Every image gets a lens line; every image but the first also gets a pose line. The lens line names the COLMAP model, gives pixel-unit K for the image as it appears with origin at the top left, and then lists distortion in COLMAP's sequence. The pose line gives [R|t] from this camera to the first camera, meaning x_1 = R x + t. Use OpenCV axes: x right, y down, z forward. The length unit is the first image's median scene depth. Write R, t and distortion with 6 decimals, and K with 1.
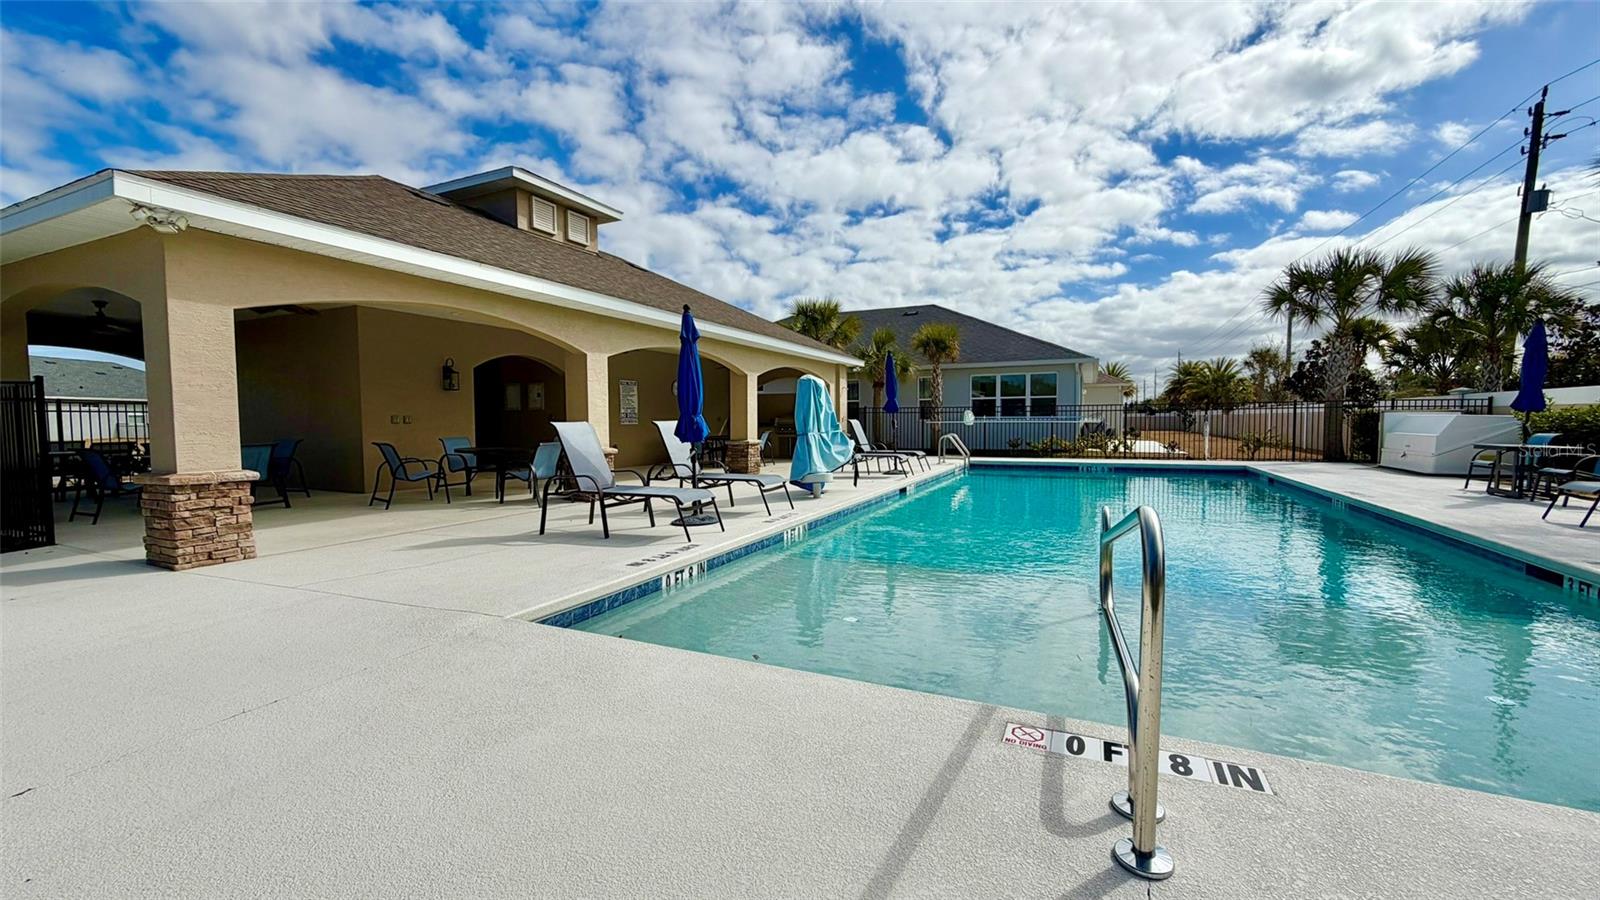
lens RADIAL K [[631.8, 0, 800.7], [0, 631.8, 451.1], [0, 0, 1]] dist [-0.002199, -0.000214]
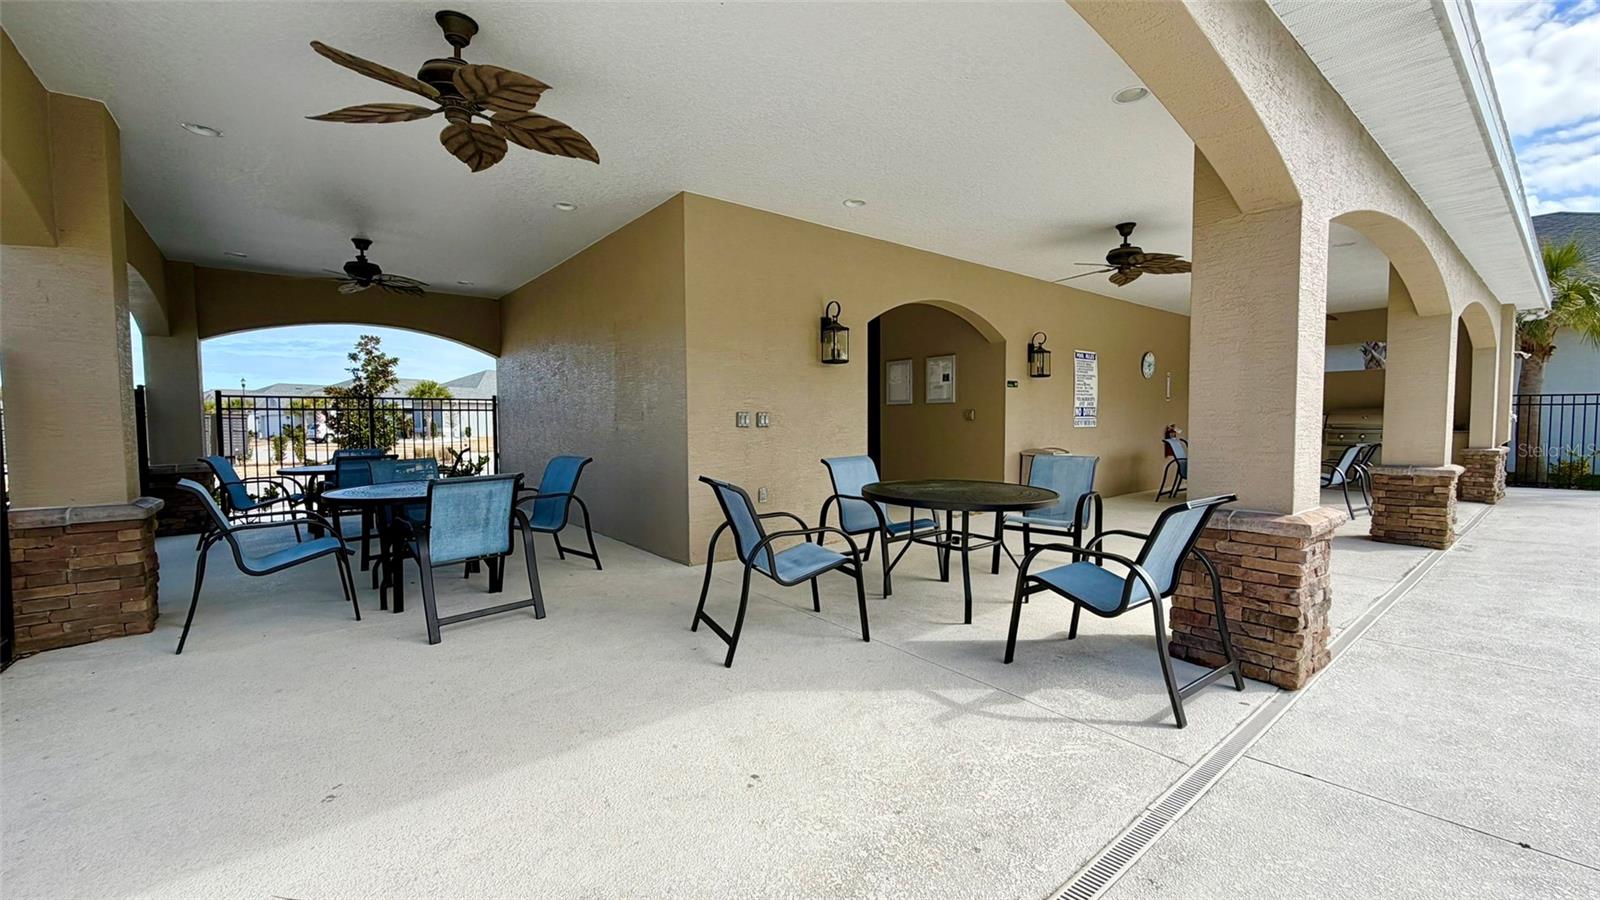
lens RADIAL K [[631.8, 0, 798.3], [0, 631.8, 450.3], [0, 0, 1]] dist [-0.002199, -0.000214]
pose [[0.896290, 0.020777, -0.442981, -0.350607], [-0.020990, 0.999770, 0.004421, -0.026619], [0.442971, 0.005336, 0.896520, 0.525309]]
